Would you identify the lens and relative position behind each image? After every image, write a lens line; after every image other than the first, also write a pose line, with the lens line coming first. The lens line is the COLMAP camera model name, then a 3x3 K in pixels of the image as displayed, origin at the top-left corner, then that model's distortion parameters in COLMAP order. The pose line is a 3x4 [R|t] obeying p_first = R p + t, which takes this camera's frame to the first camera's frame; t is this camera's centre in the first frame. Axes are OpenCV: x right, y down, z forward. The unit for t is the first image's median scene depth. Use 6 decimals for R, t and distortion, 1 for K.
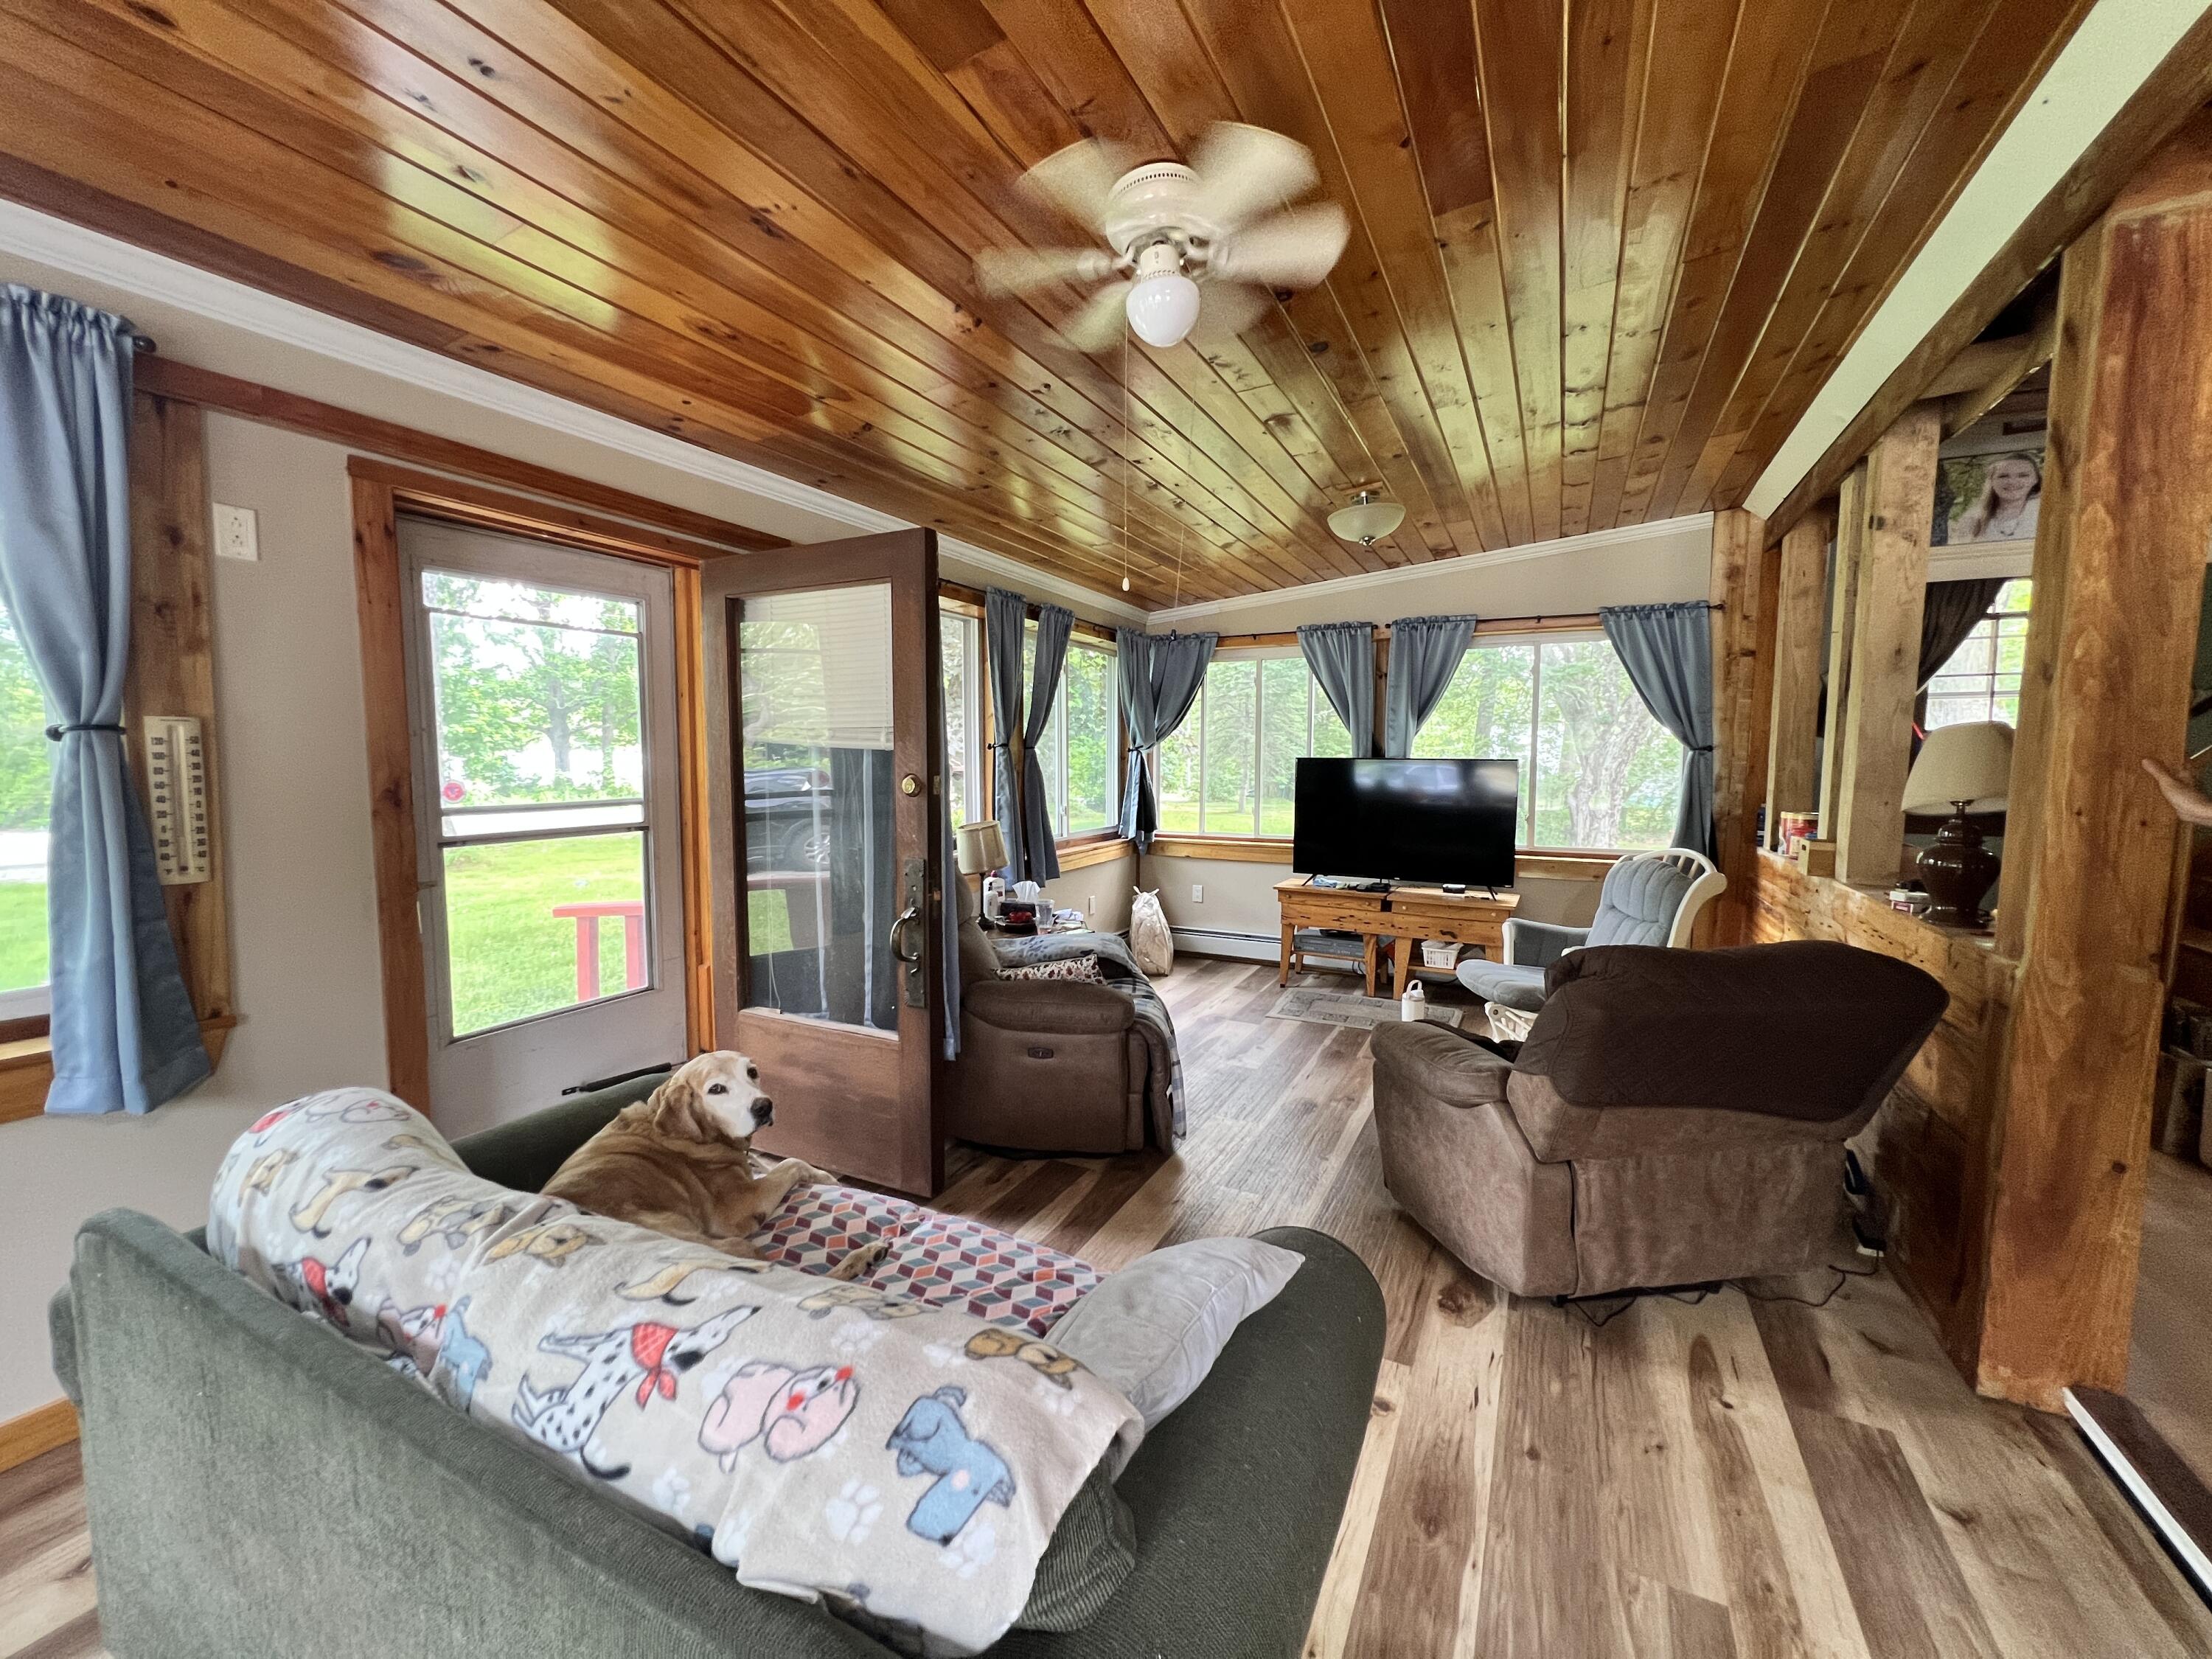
lens RADIAL K [[899.6, 0, 1105.0], [0, 899.6, 834.1], [0, 0, 1]] dist [0.000333, 0.000916]
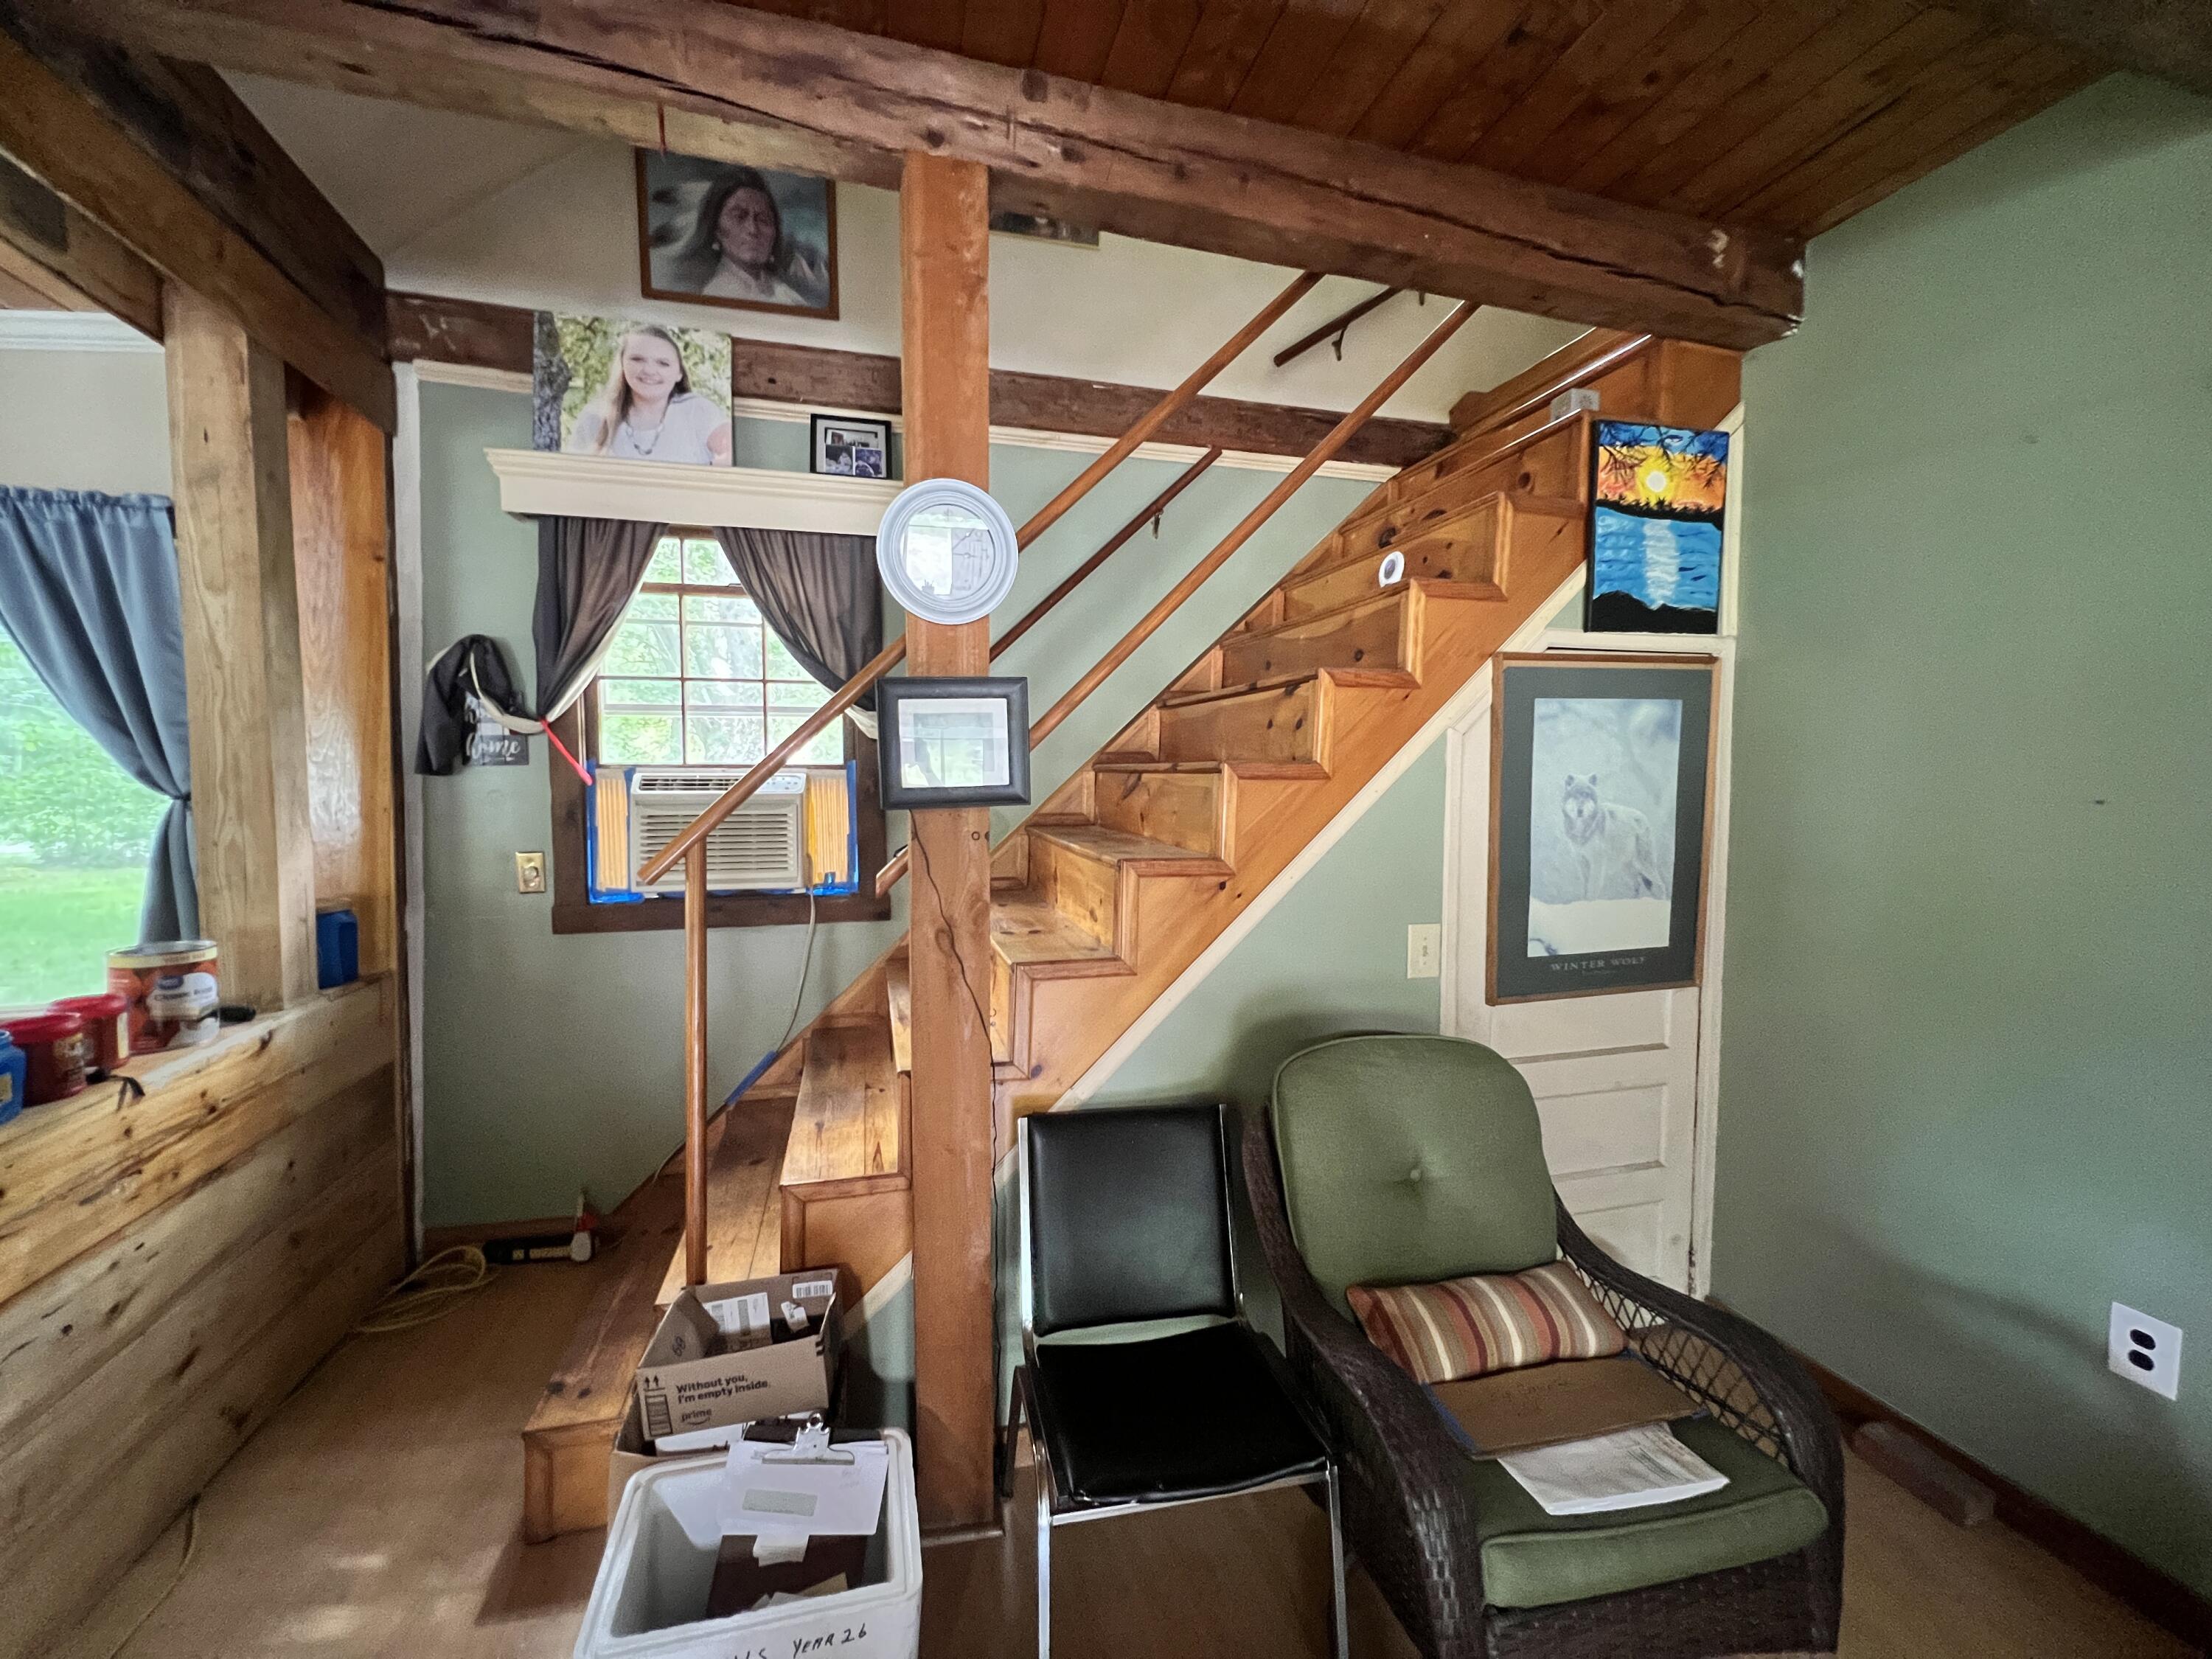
lens RADIAL K [[899.6, 0, 1100.2], [0, 899.6, 828.2], [0, 0, 1]] dist [0.000333, 0.000916]
pose [[0.739982, -0.030162, 0.671950, 0.700789], [0.056453, 0.998254, -0.017360, -0.042490], [-0.670253, 0.050780, 0.740393, 0.303907]]
